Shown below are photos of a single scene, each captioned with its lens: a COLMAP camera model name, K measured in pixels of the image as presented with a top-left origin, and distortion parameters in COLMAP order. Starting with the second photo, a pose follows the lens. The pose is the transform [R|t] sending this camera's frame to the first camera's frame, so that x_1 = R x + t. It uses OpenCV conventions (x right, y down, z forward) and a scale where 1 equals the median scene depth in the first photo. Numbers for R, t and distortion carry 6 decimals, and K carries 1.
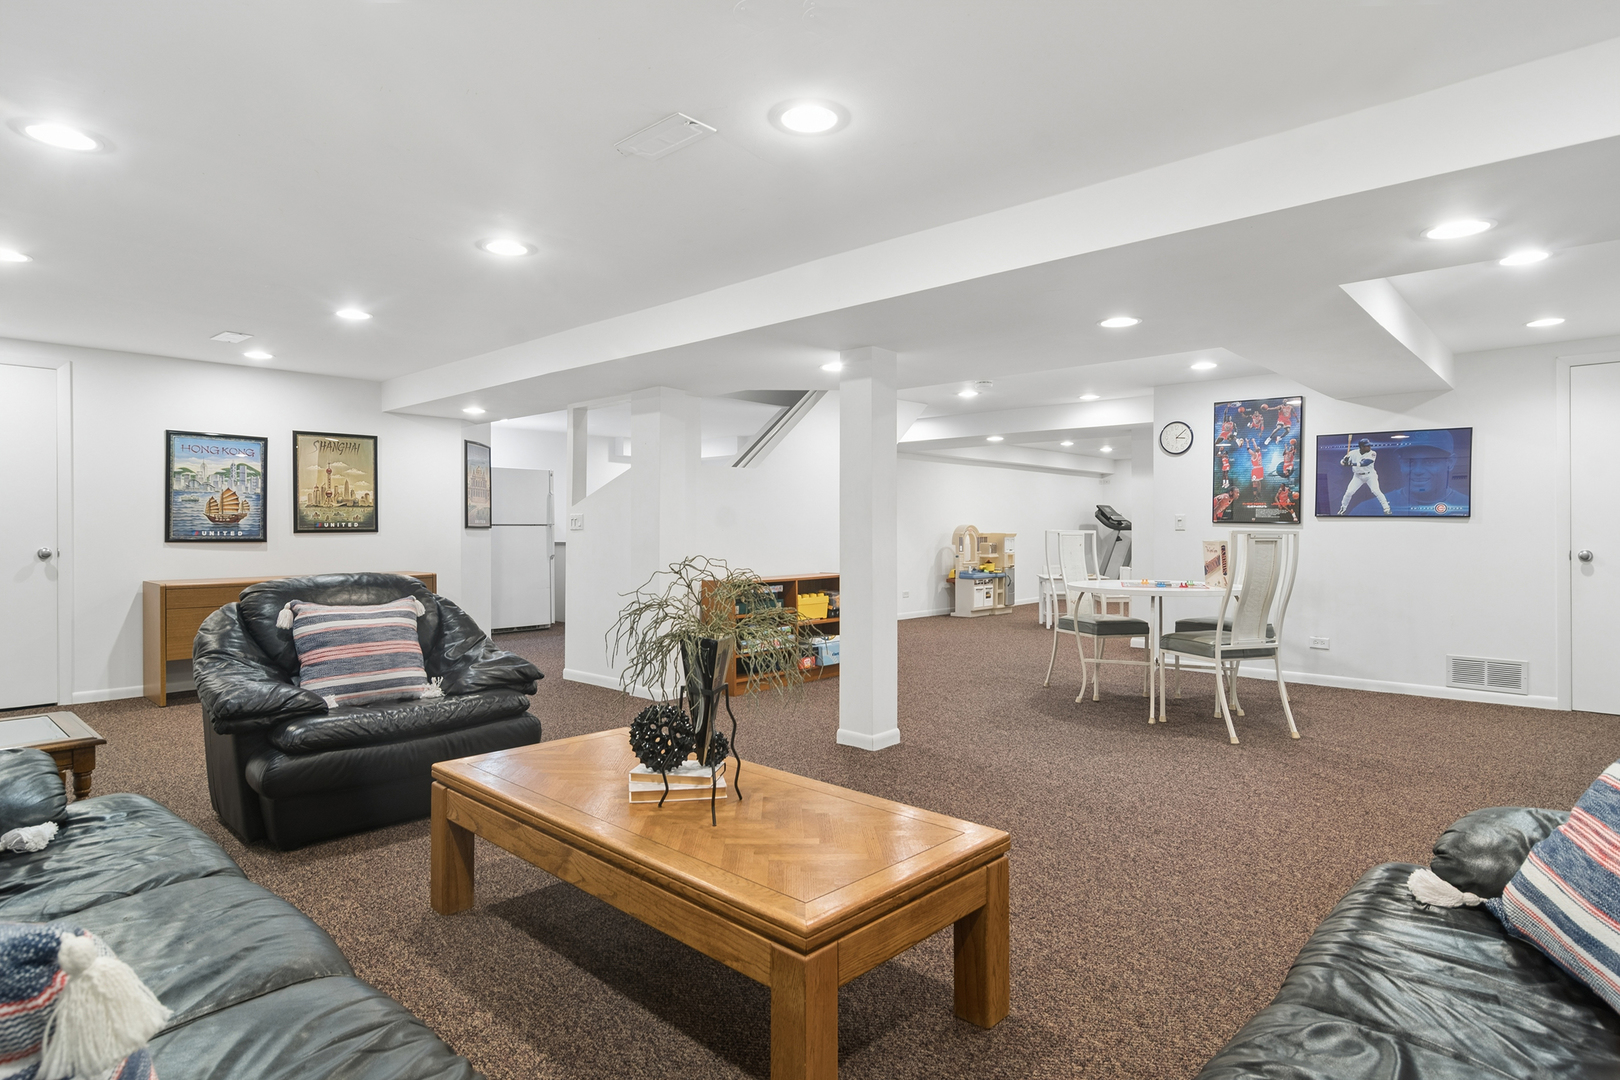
lens RADIAL K [[876.5, 0, 818.7], [0, 876.5, 534.8], [0, 0, 1]] dist [-0.004343, 0.002495]
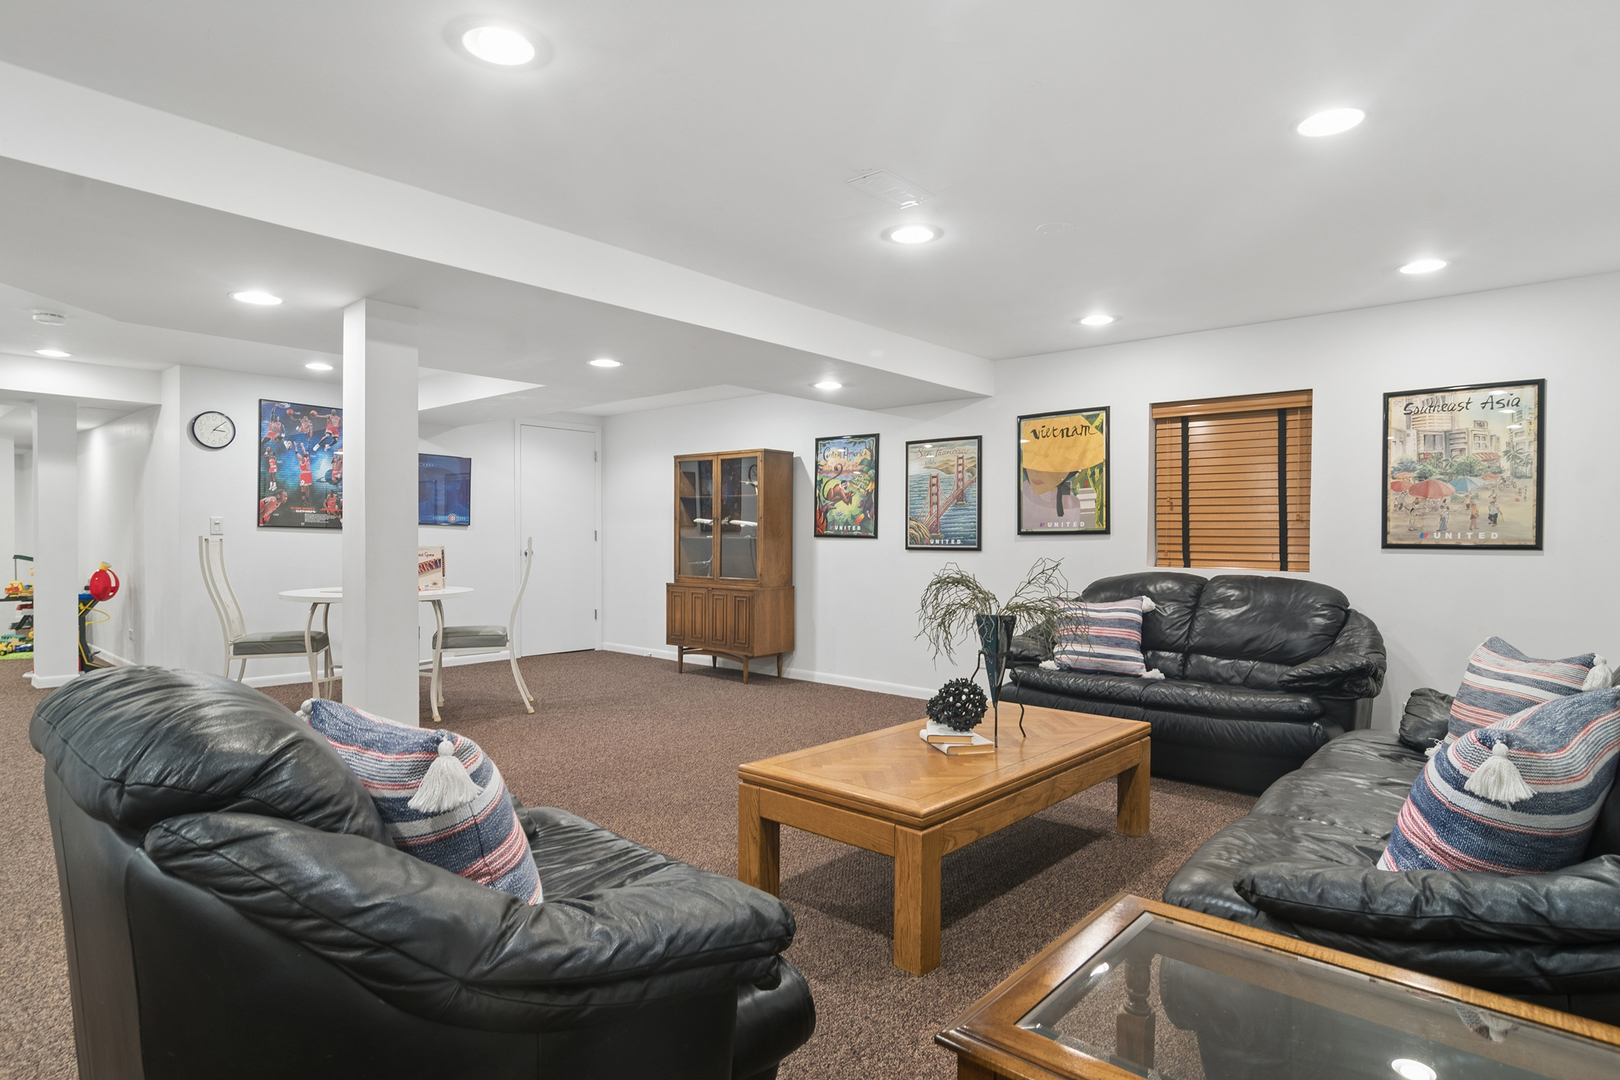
lens RADIAL K [[876.5, 0, 803.1], [0, 876.5, 544.6], [0, 0, 1]] dist [-0.004343, 0.002495]
pose [[-0.014498, -0.011919, 0.999824, -0.512598], [0.001384, 0.999928, 0.011940, -0.005267], [-0.999894, 0.001557, -0.014481, 0.444297]]
